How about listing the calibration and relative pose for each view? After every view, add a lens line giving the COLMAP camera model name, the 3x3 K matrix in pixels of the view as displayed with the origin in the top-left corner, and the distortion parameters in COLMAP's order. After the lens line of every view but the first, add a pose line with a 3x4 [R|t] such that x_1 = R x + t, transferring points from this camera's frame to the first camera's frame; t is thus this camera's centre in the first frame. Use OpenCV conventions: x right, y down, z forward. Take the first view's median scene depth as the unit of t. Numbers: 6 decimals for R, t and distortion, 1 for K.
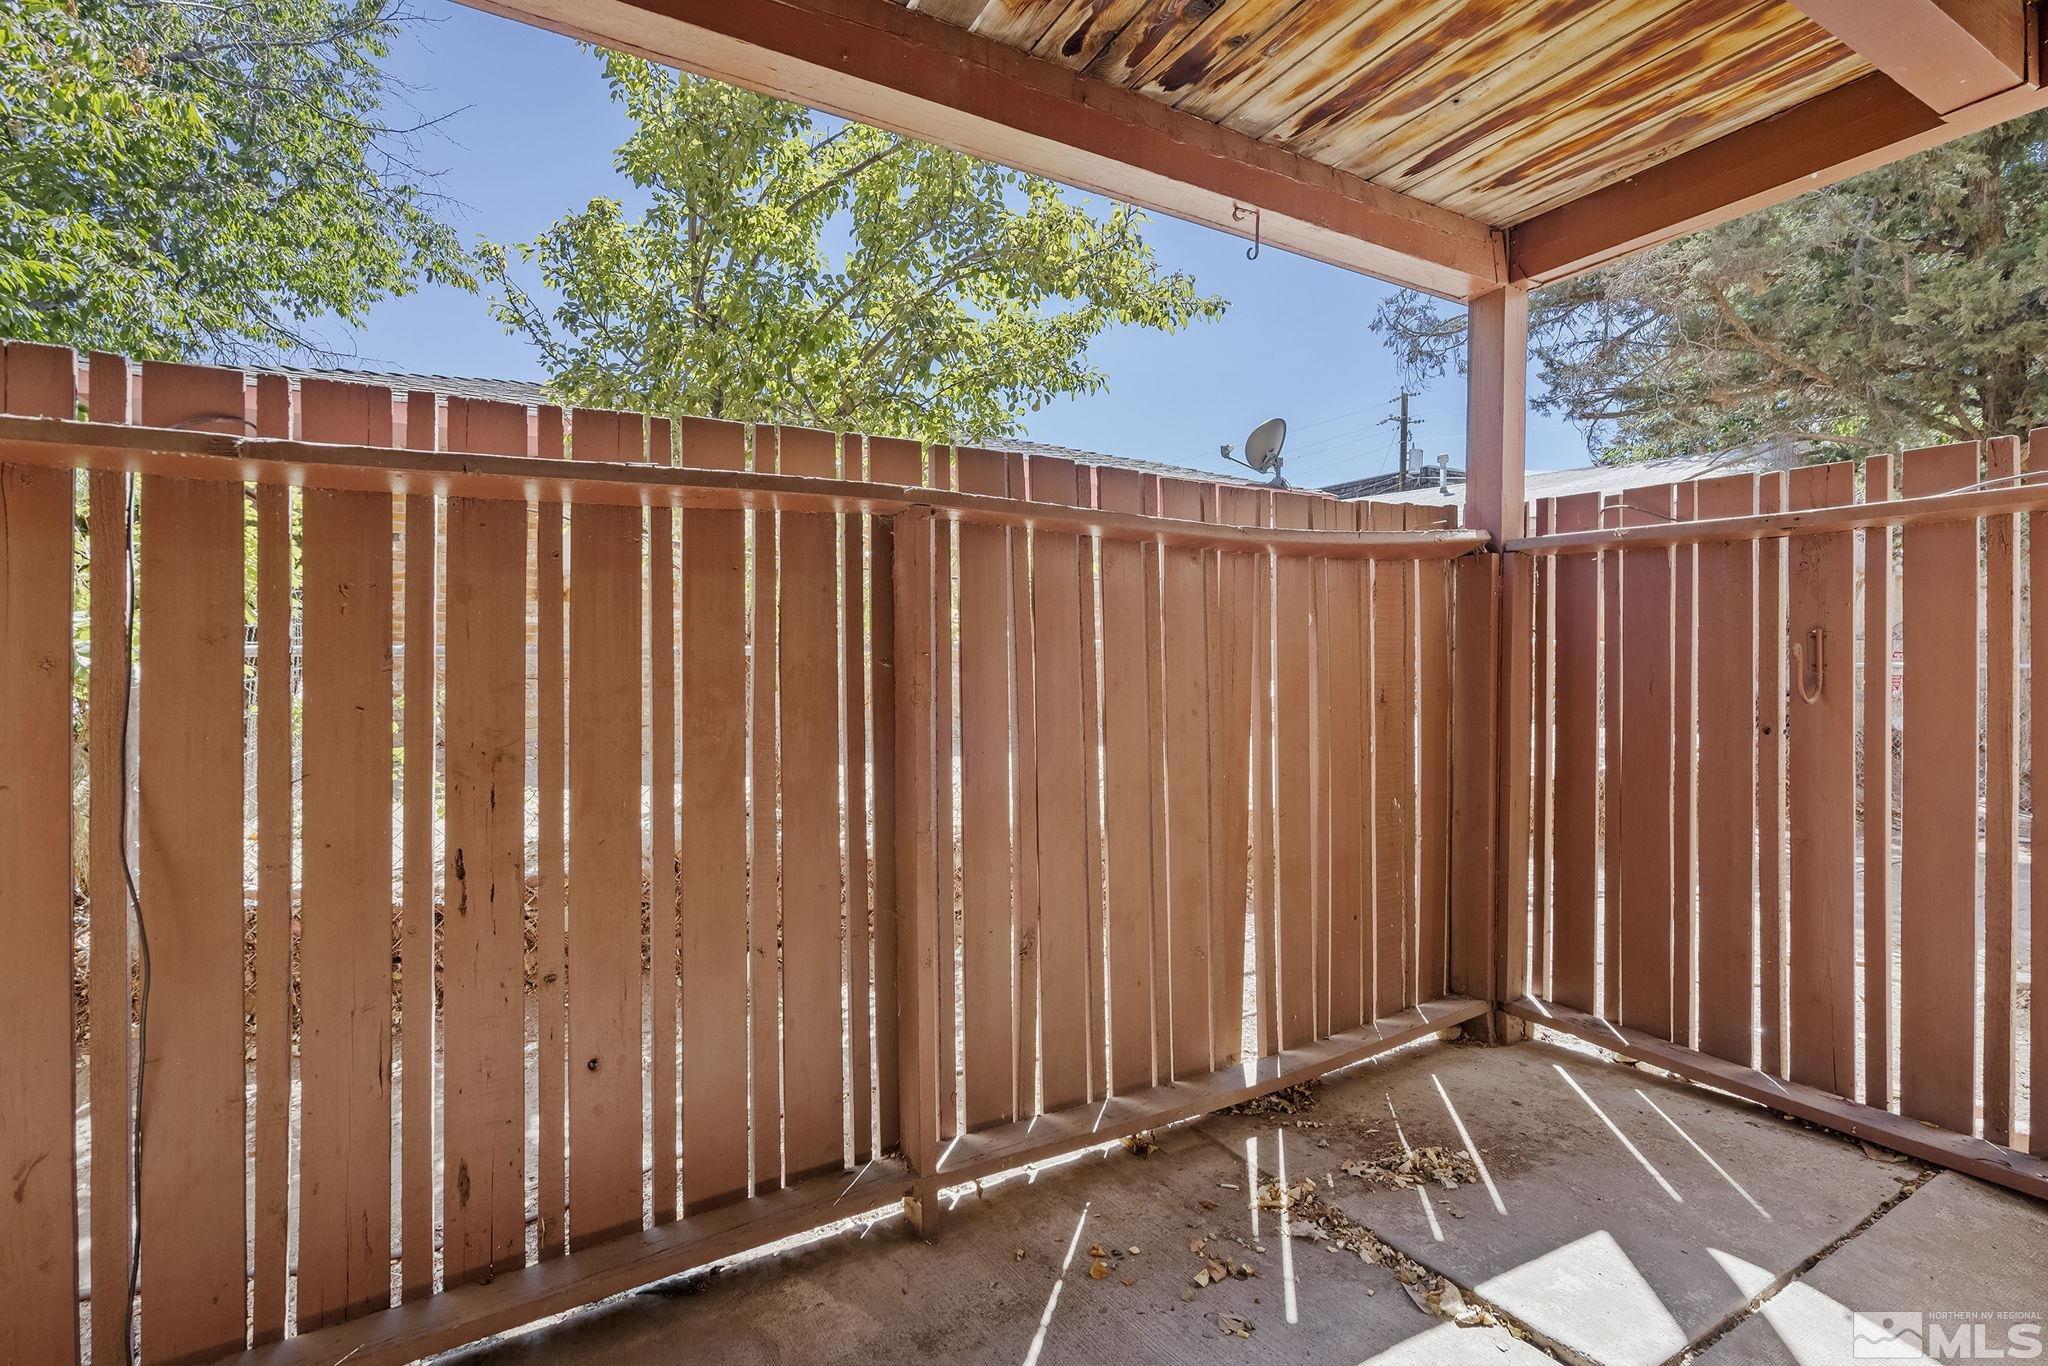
lens RADIAL K [[965.8, 0, 1018.3], [0, 965.8, 671.4], [0, 0, 1]] dist [-0.003544, 0.000108]
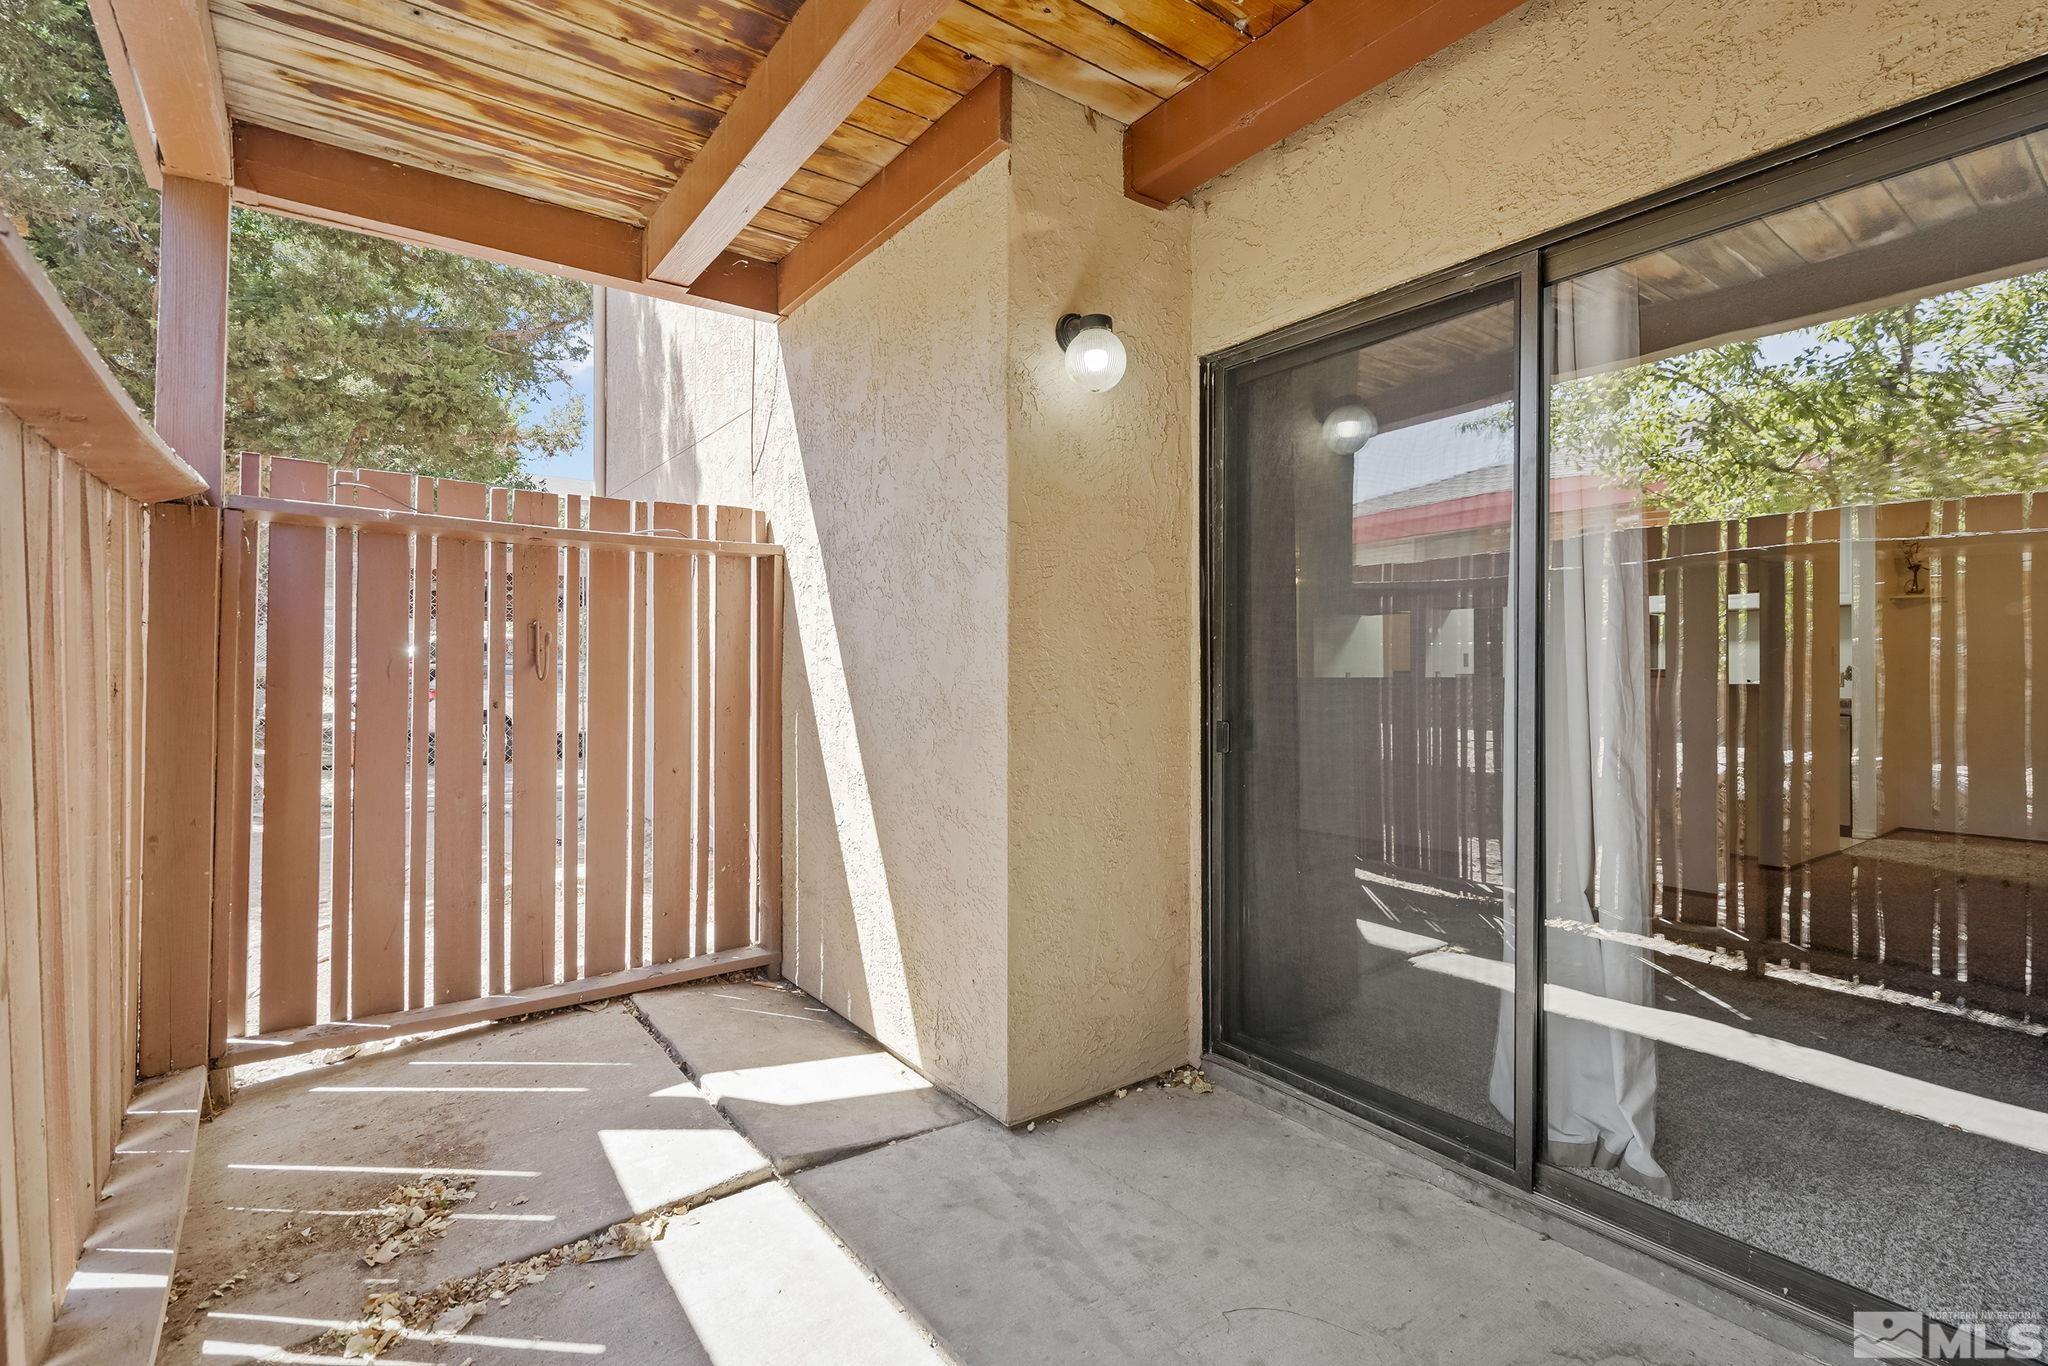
lens RADIAL K [[939.5, 0, 1025.0], [0, 939.5, 689.9], [0, 0, 1]] dist [0.000781, -0.000059]
pose [[-0.139617, -0.017806, 0.990045, -0.489996], [0.010901, 0.999750, 0.019517, 0.028582], [-0.990146, 0.013517, -0.139388, 0.551437]]
